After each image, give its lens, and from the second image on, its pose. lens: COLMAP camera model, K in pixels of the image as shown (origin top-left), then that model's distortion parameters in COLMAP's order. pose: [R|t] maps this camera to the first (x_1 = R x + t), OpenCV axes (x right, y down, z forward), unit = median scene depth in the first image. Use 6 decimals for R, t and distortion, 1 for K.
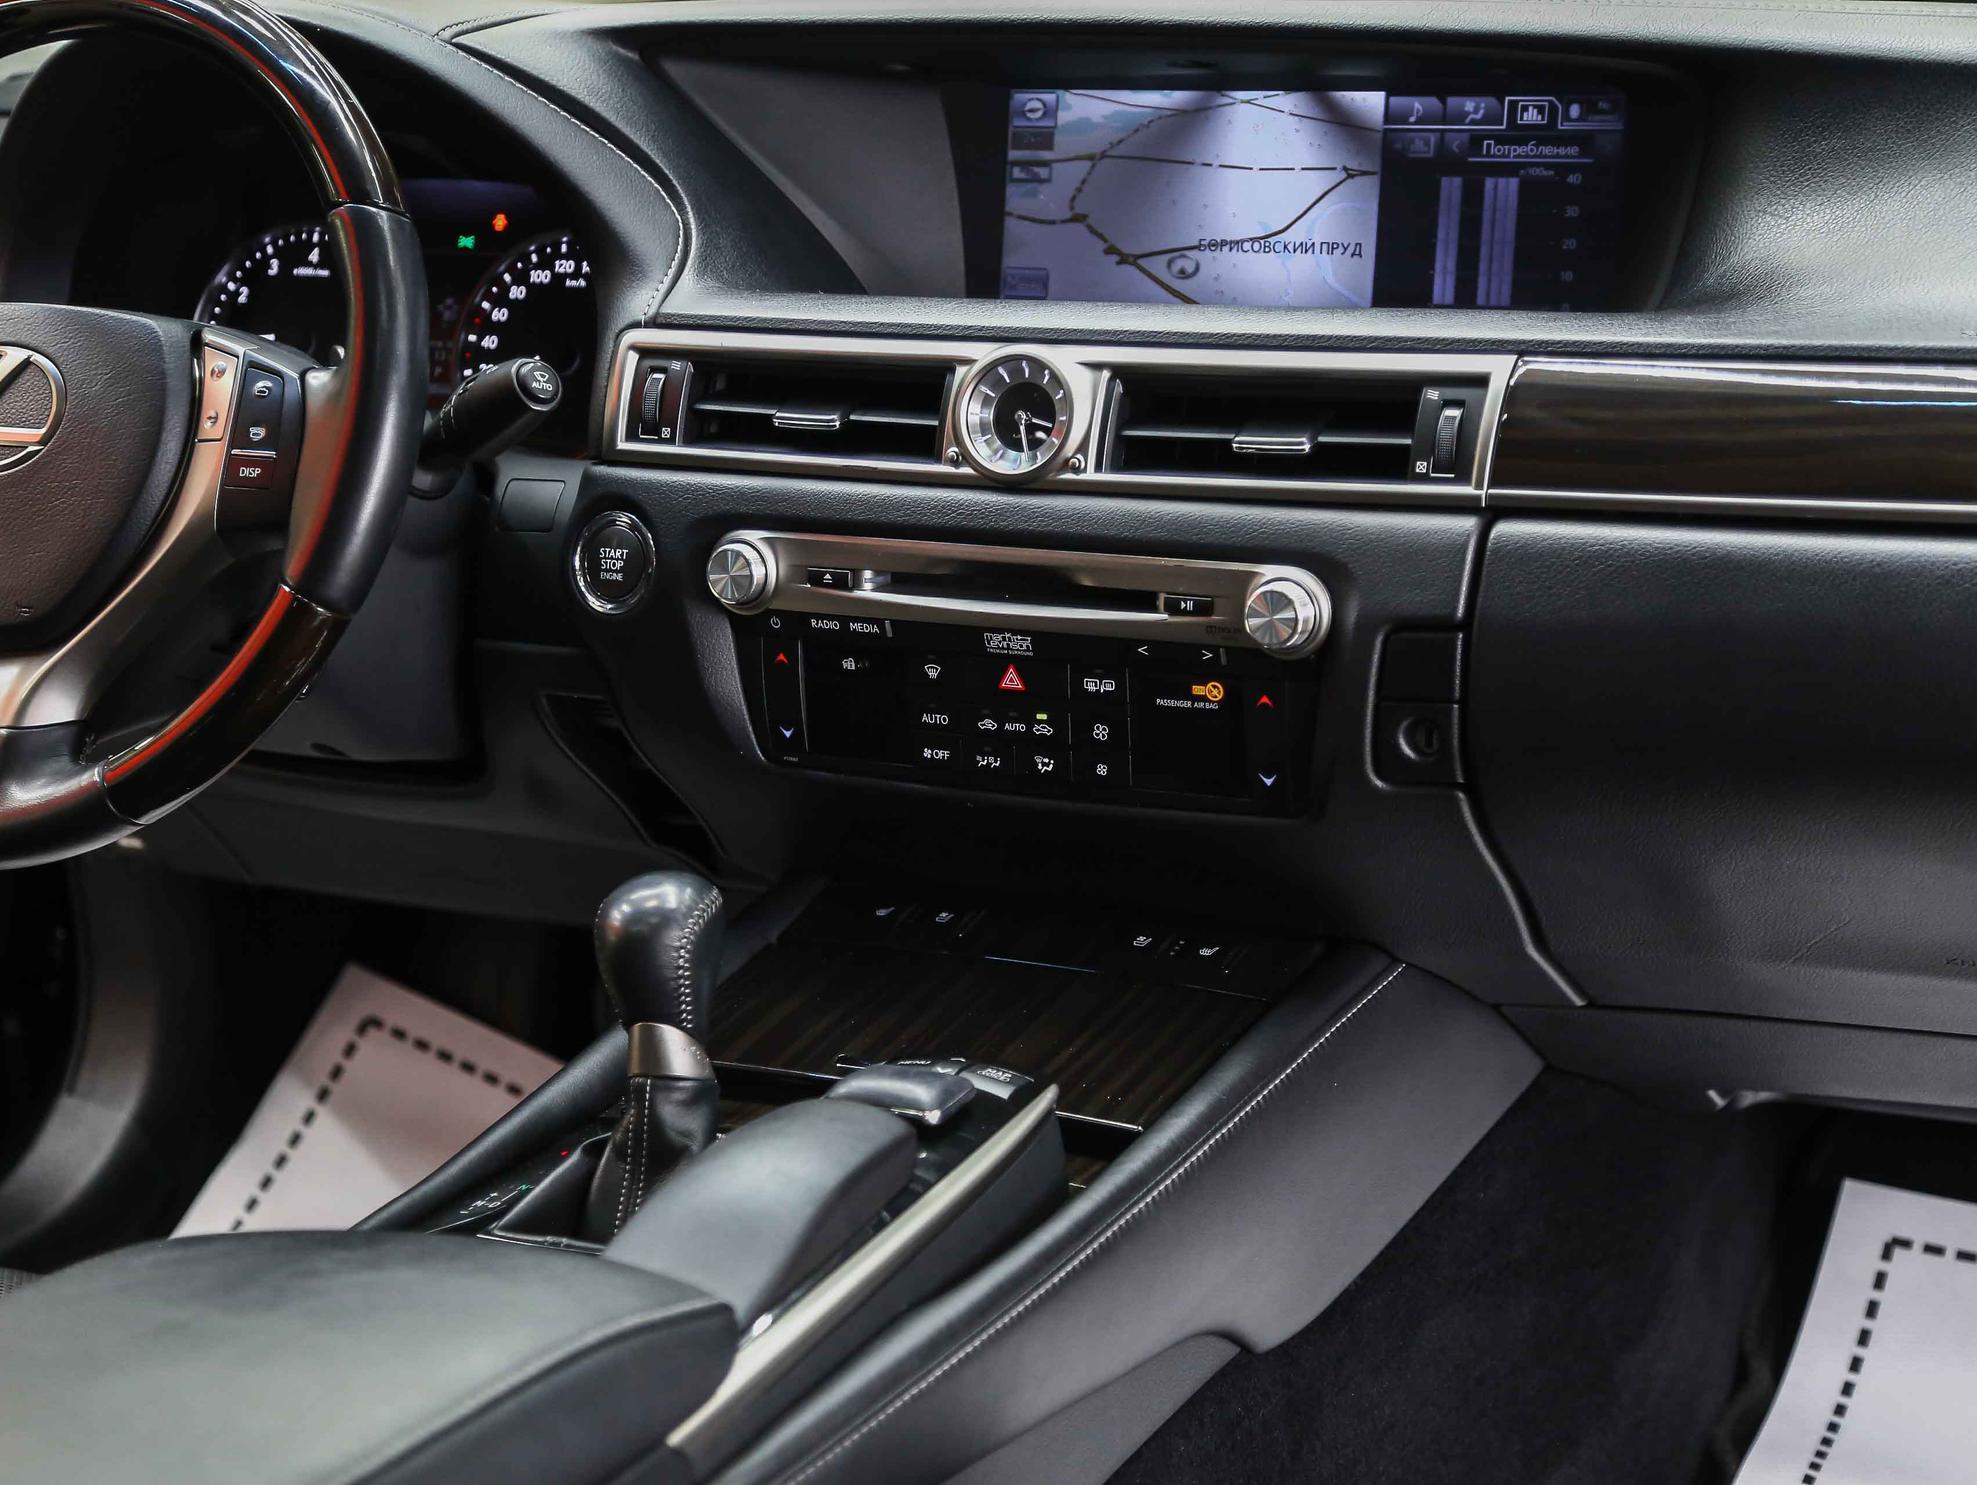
lens RADIAL K [[3834.2, 0, 974.1], [0, 3834.2, 743.4], [0, 0, 1]] dist [0.237353, 0.000000]
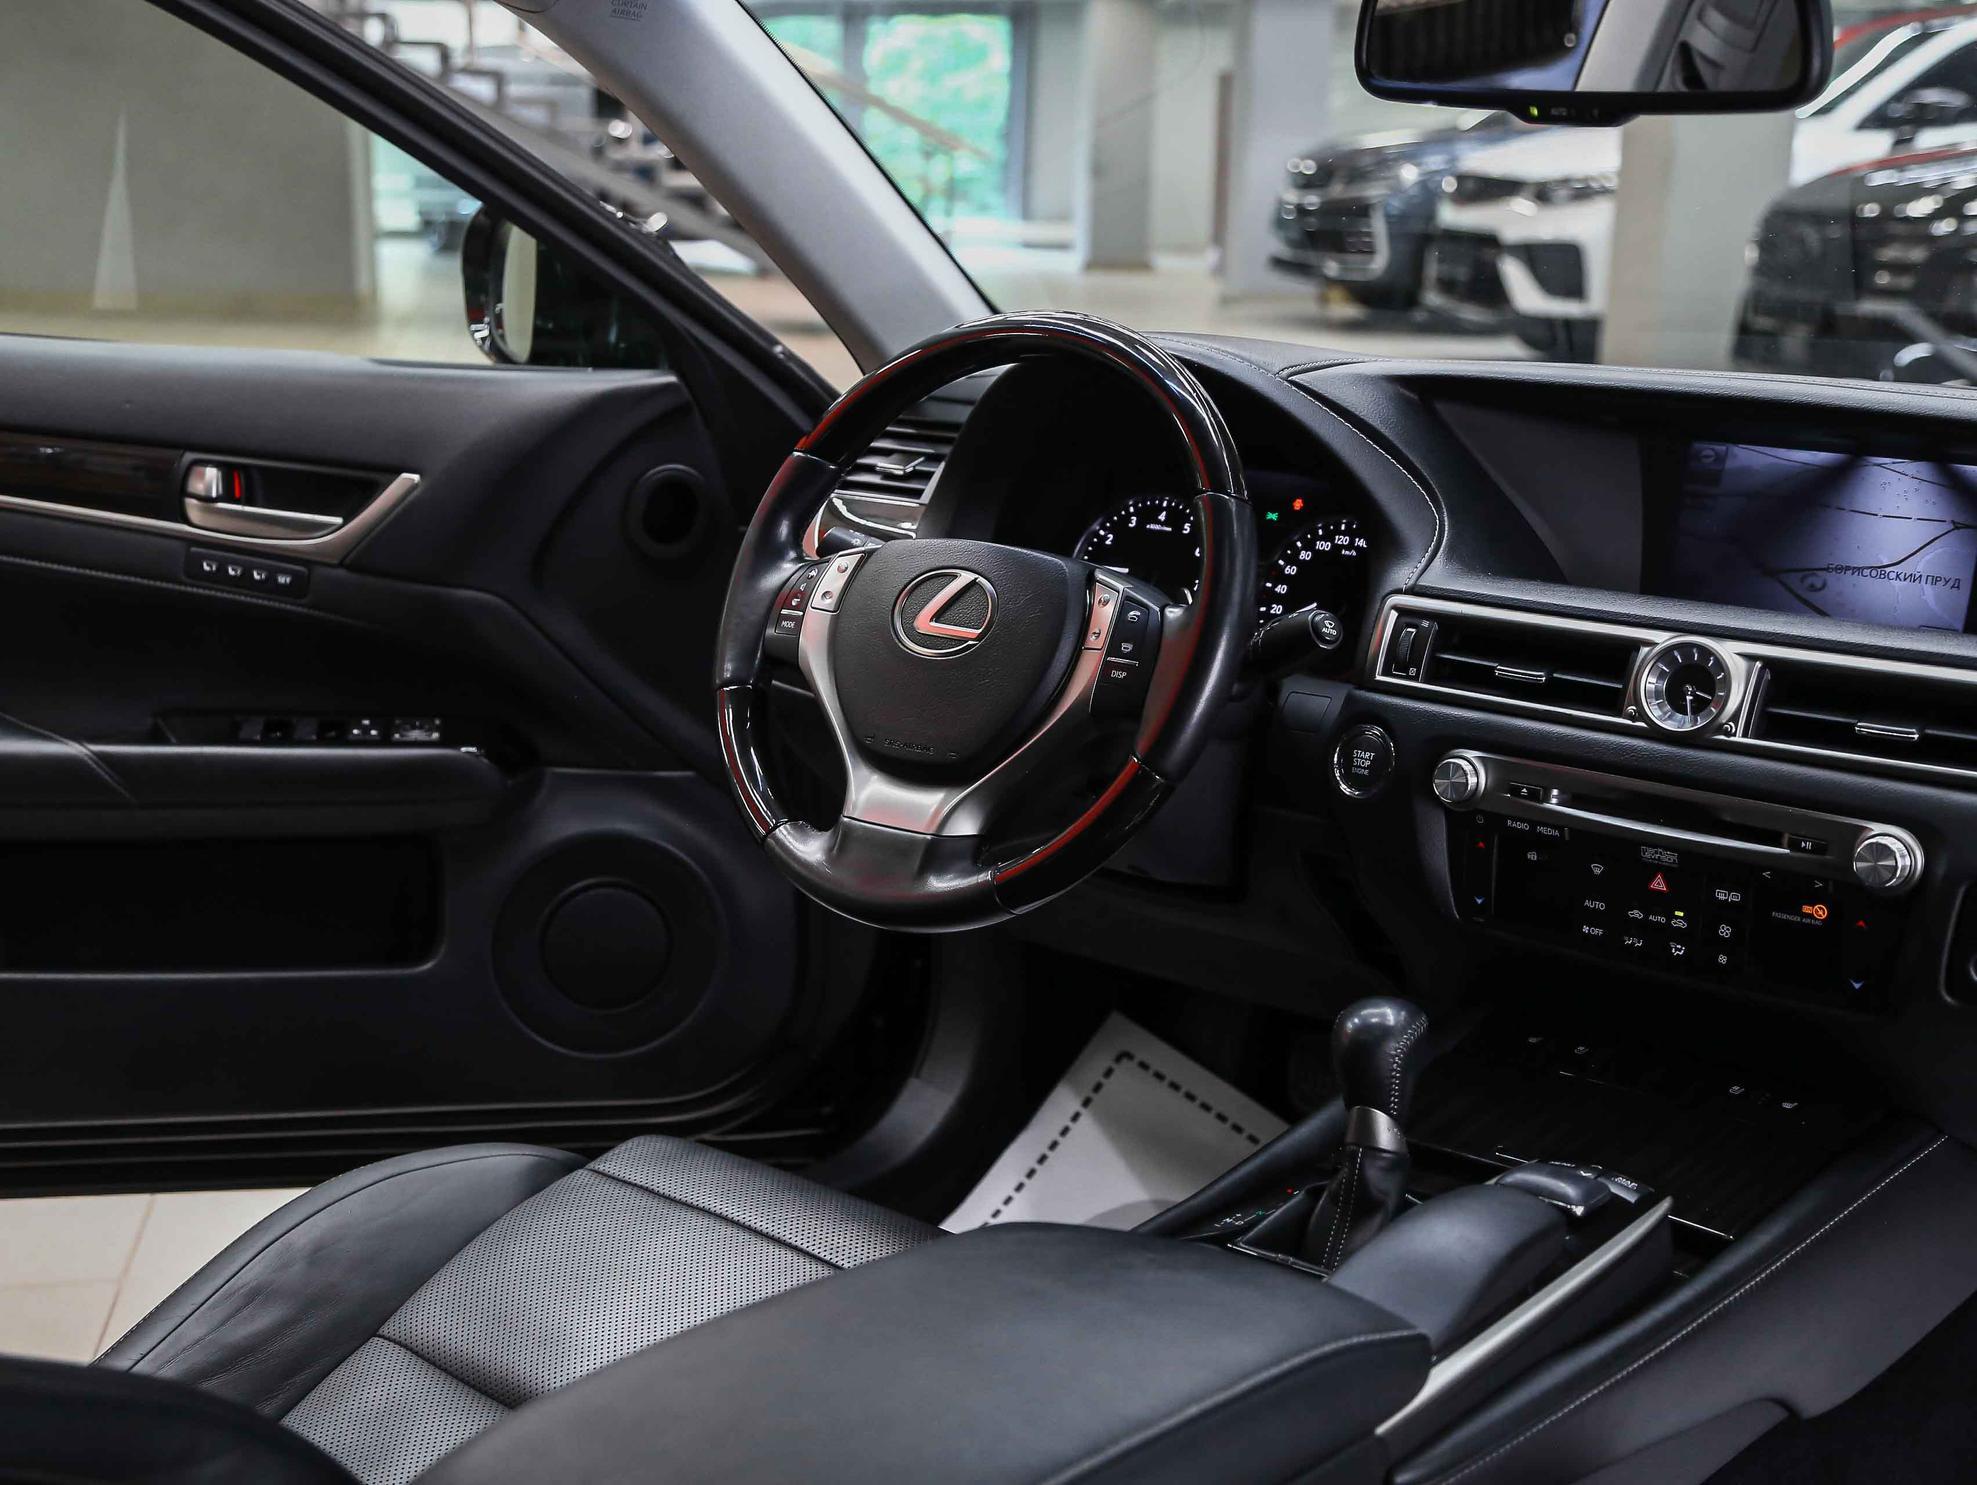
lens RADIAL K [[2760.9, 0, 988.5], [0, 2760.9, 753.9], [0, 0, 1]] dist [0.112115, 0.000000]
pose [[0.976295, 0.106840, -0.188239, -0.039436], [-0.112347, 0.993491, -0.018800, -0.016498], [0.185005, 0.039503, 0.981943, 0.005900]]
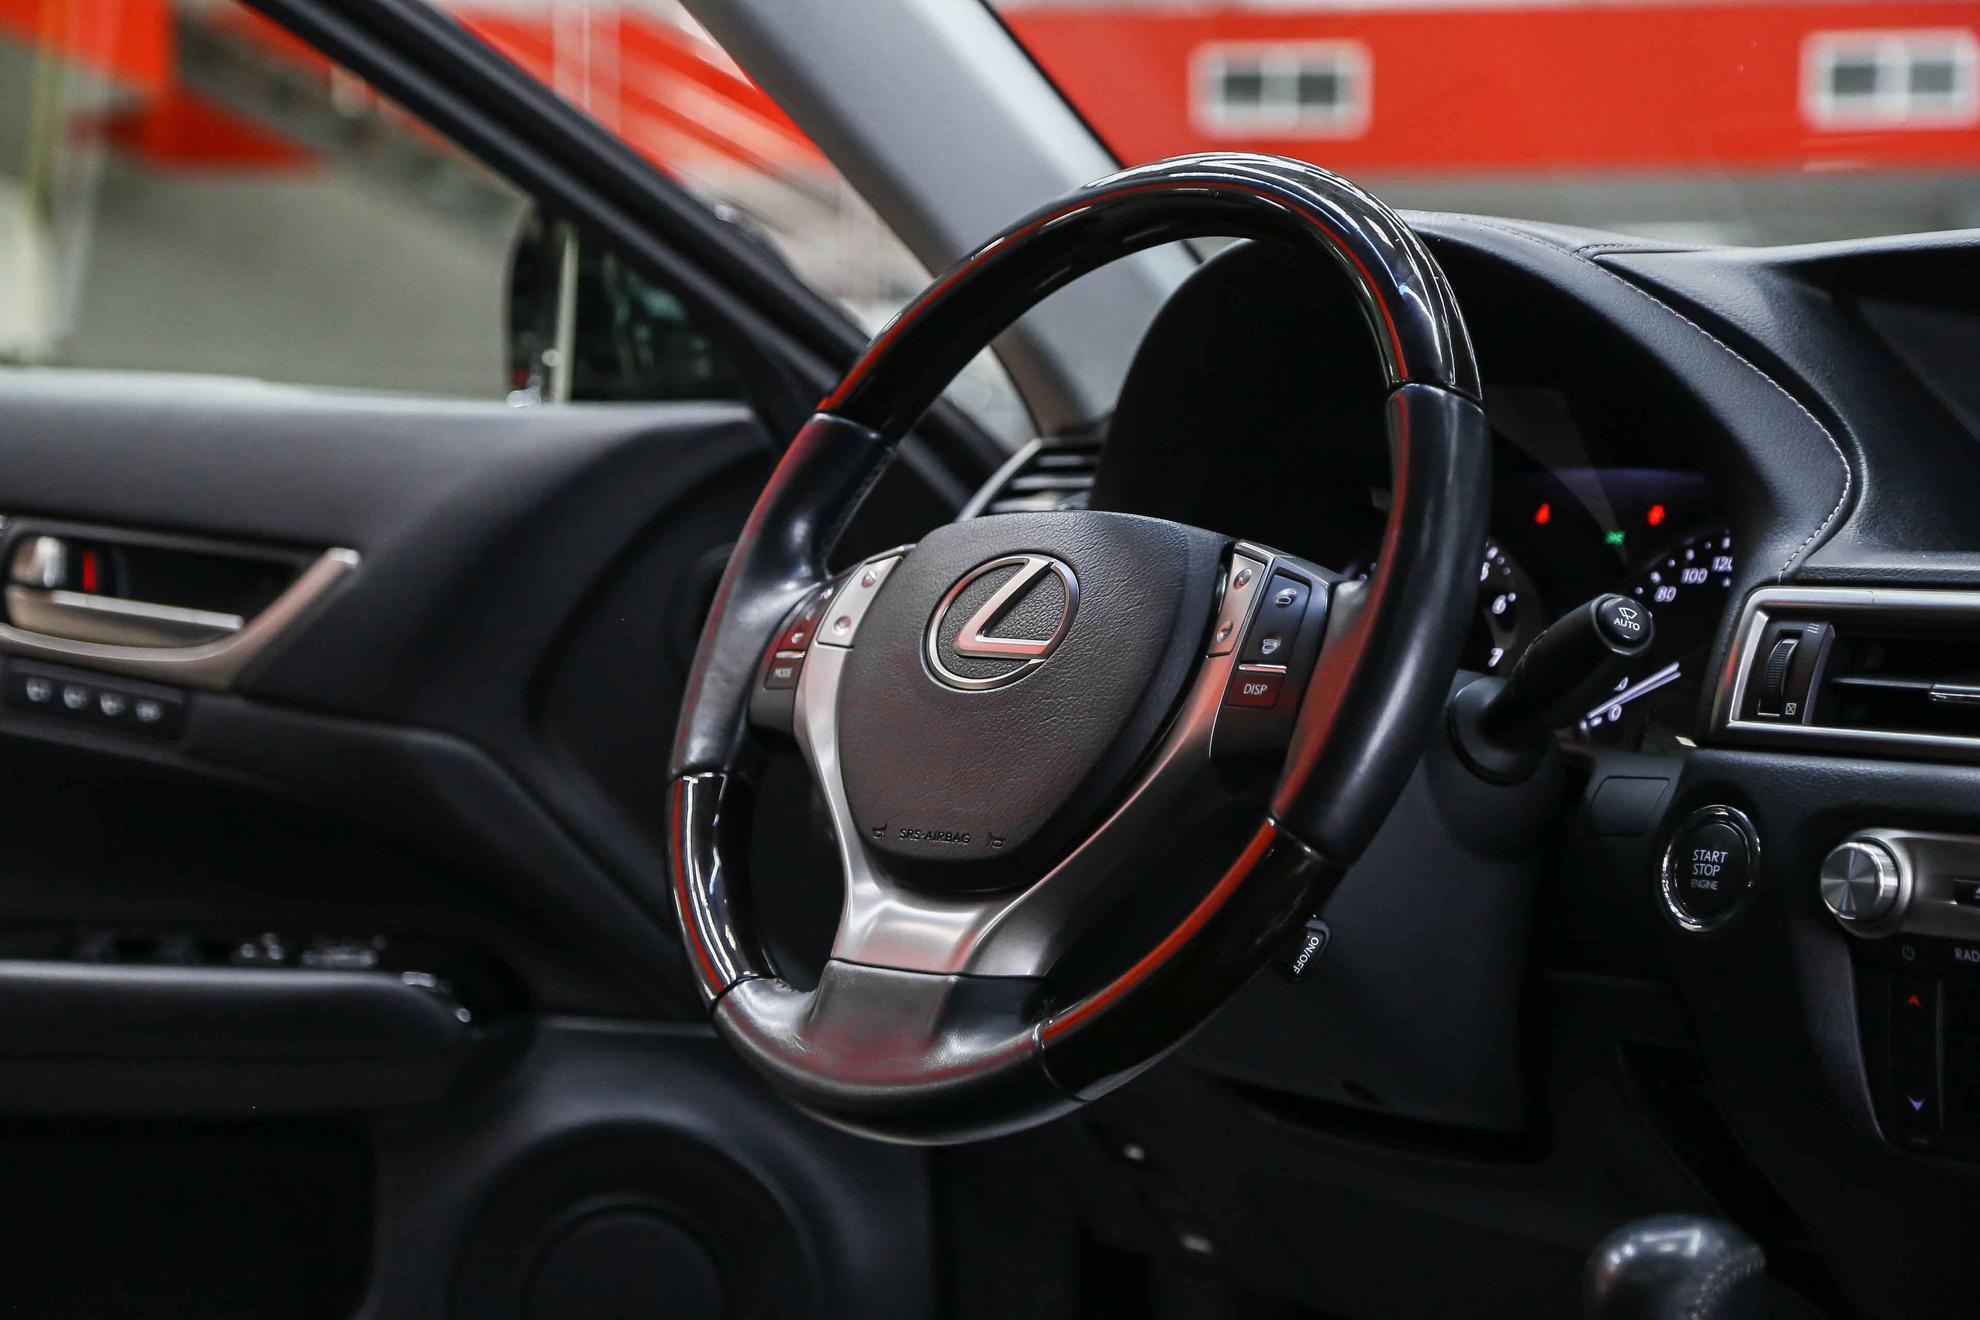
lens RADIAL K [[3778.3, 0, 951.6], [0, 3778.3, 655.9], [0, 0, 1]] dist [0.239512, 0.000000]
pose [[0.926205, 0.064431, -0.371474, 0.052027], [-0.139744, 0.973777, -0.179528, 0.074897], [0.350166, 0.218191, 0.910921, 0.224808]]
